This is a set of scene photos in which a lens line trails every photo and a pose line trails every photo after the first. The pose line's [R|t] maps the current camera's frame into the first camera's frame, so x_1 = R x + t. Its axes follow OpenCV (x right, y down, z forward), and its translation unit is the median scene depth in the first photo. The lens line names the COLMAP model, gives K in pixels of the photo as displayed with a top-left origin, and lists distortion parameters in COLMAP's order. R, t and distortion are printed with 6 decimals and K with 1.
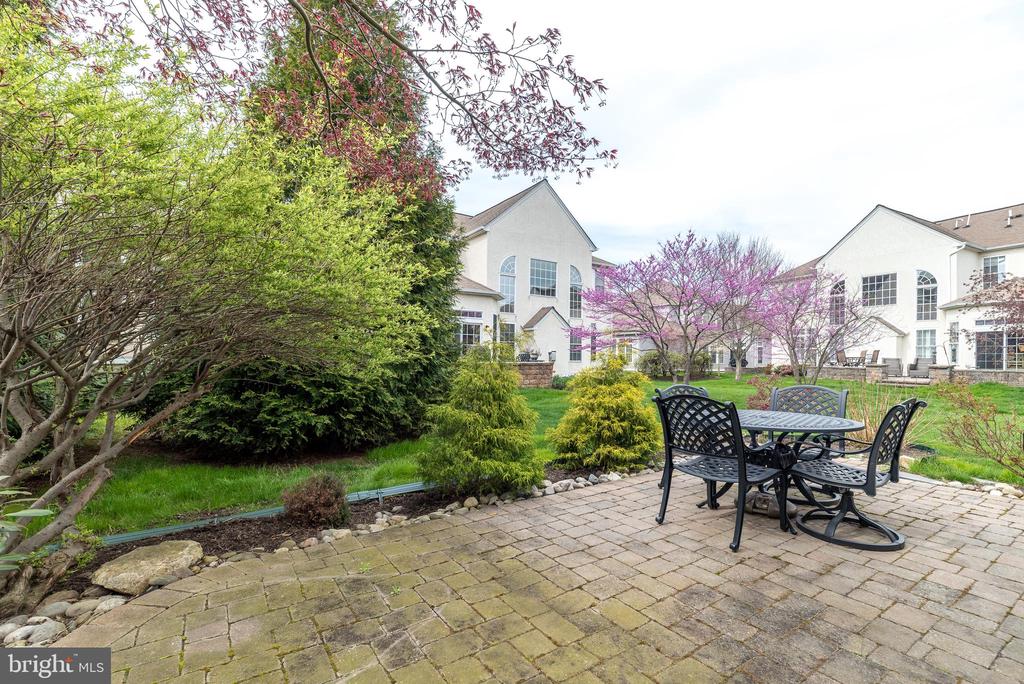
lens RADIAL K [[450.3, 0, 511.4], [0, 450.3, 365.9], [0, 0, 1]] dist [-0.000499, -0.000070]
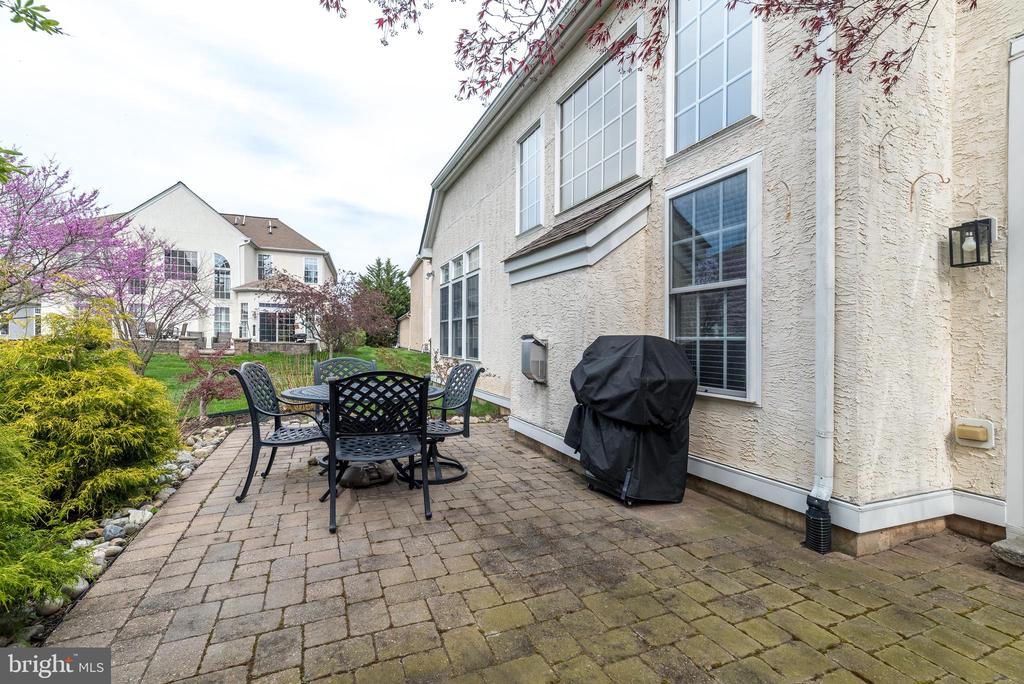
lens RADIAL K [[445.1, 0, 512.0], [0, 445.1, 342.0], [0, 0, 1]] dist [0.002104, 0.000321]
pose [[0.179217, -0.001683, 0.983808, -0.311839], [-0.005935, 0.999978, 0.002792, 0.001201], [-0.983792, -0.006339, 0.179203, 0.415955]]
